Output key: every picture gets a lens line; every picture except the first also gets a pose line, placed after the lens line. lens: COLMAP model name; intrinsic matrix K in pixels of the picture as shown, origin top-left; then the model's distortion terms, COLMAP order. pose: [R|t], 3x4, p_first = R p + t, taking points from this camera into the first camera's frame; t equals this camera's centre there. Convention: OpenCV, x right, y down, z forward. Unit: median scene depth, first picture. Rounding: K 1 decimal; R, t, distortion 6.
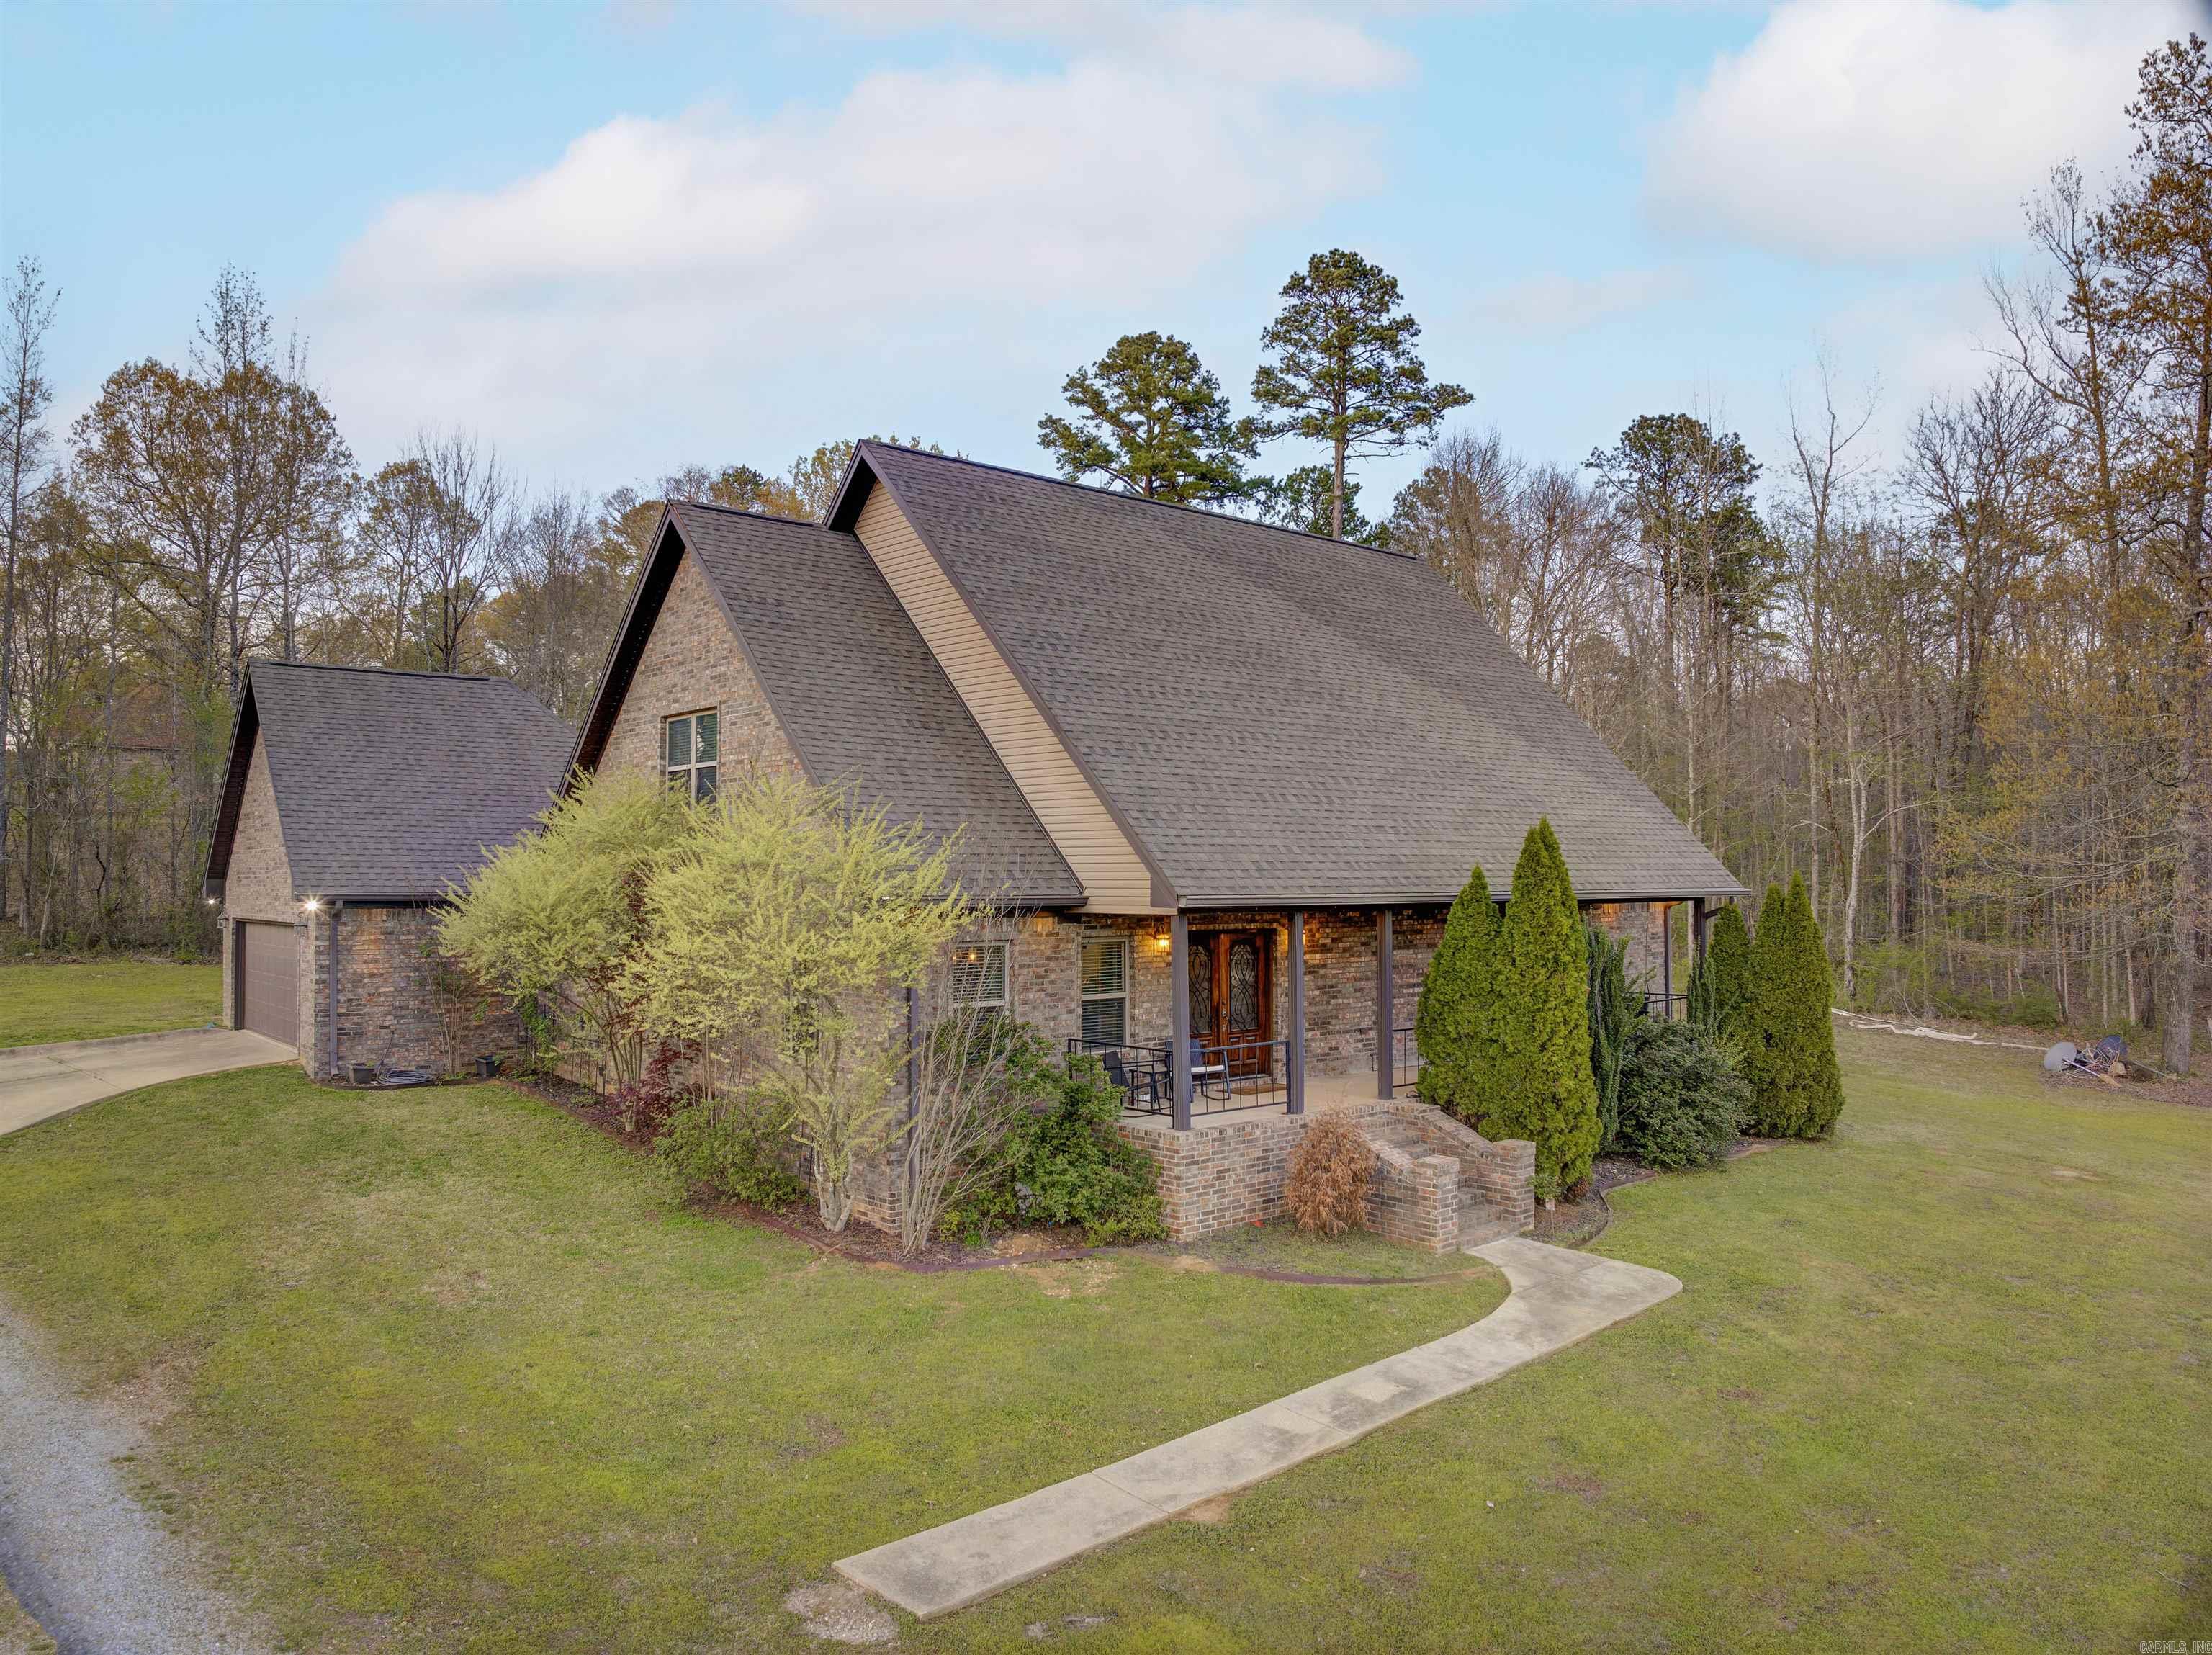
lens RADIAL K [[1555.3, 0, 1106.0], [0, 1555.3, 827.5], [0, 0, 1]] dist [-0.106878, -0.006748]
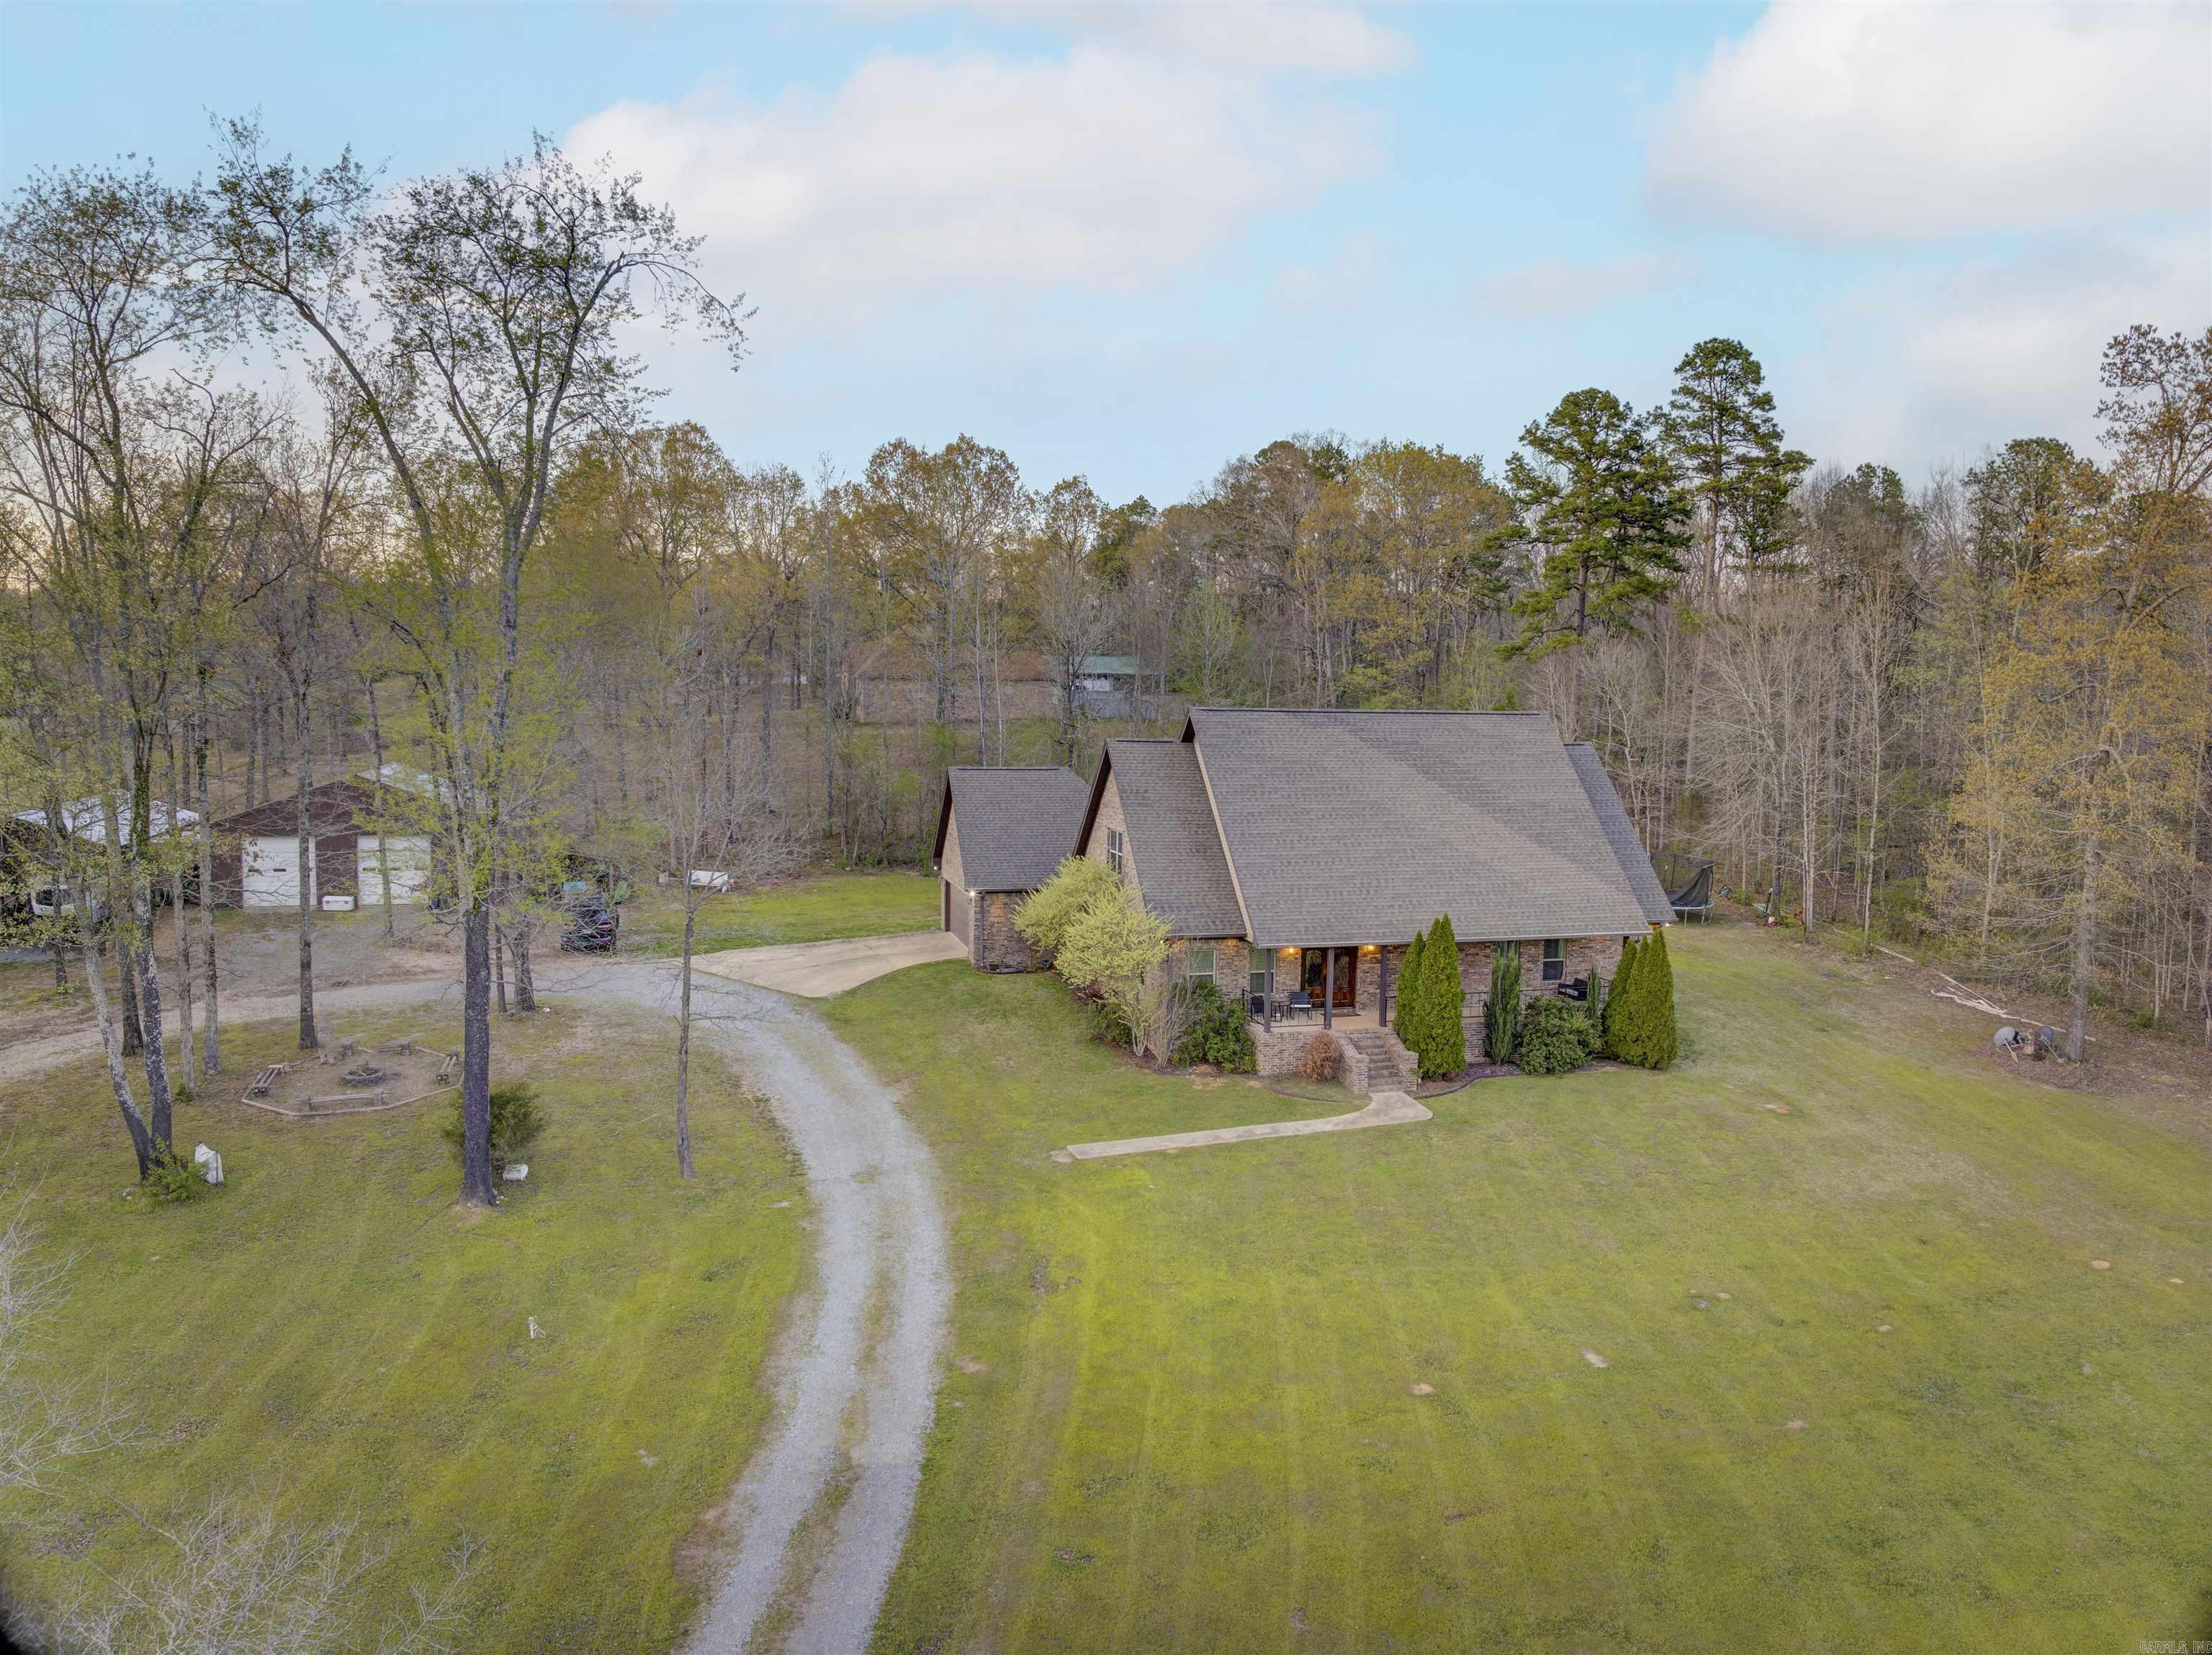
lens RADIAL K [[1555.0, 0, 1106.0], [0, 1555.0, 827.5], [0, 0, 1]] dist [-0.106878, -0.006748]
pose [[0.901518, 0.055895, -0.429116, 0.747049], [-0.002098, 0.992176, 0.124829, -0.384324], [0.432736, -0.111635, 0.894582, -1.141428]]
